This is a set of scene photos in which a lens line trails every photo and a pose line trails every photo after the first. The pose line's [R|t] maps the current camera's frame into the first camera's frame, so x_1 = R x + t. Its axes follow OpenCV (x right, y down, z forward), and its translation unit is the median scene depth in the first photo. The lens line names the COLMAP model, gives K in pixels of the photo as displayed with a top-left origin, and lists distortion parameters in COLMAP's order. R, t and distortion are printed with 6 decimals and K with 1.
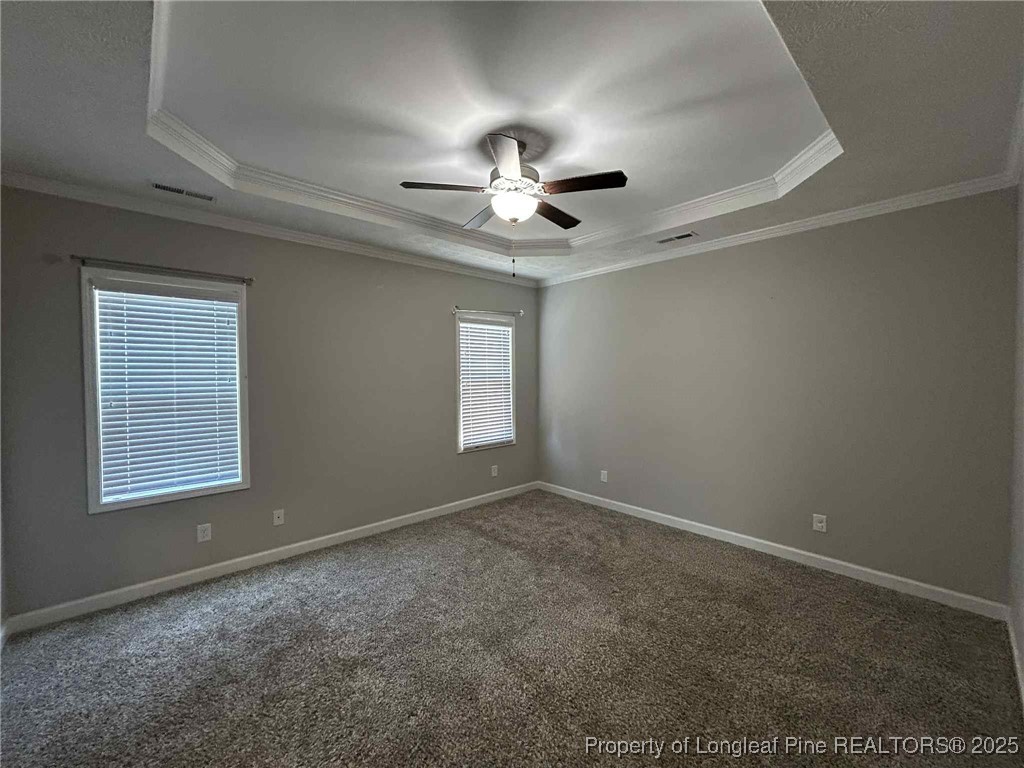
lens RADIAL K [[418.0, 0, 512.0], [0, 418.0, 384.0], [0, 0, 1]] dist [0.001172, 0.000790]
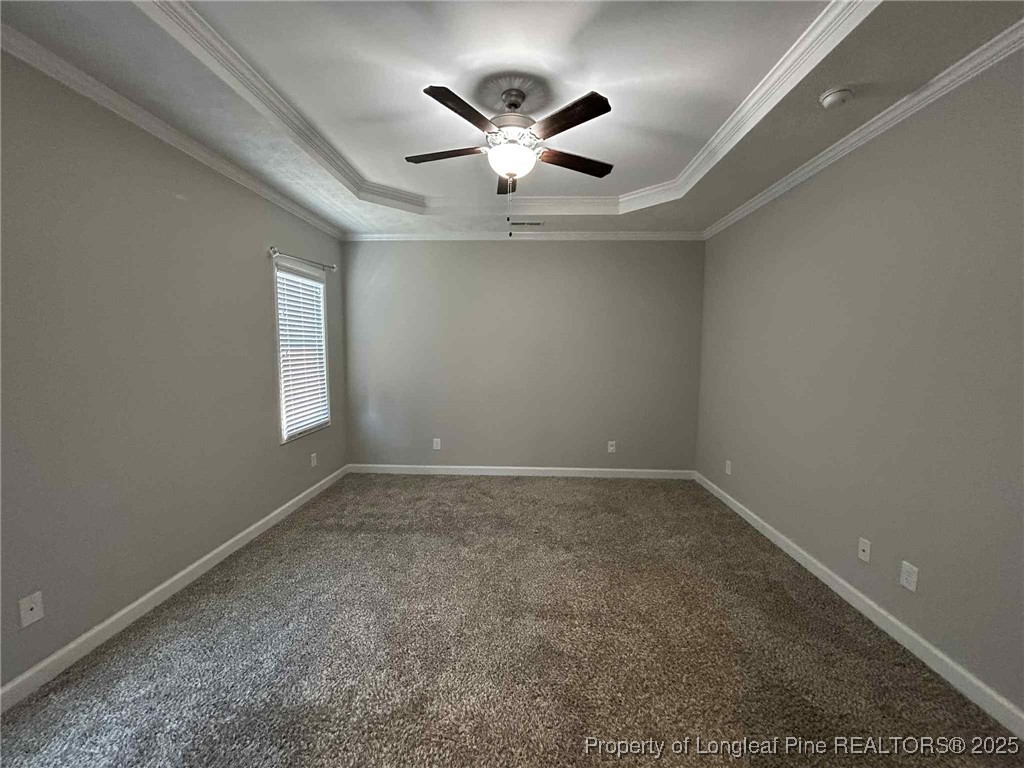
lens RADIAL K [[418.0, 0, 512.0], [0, 418.0, 384.0], [0, 0, 1]] dist [0.001172, 0.000790]
pose [[0.697143, -0.052954, 0.714973, -0.432764], [0.009644, 0.997871, 0.064503, 0.012793], [-0.716867, -0.038072, 0.696170, 0.196570]]
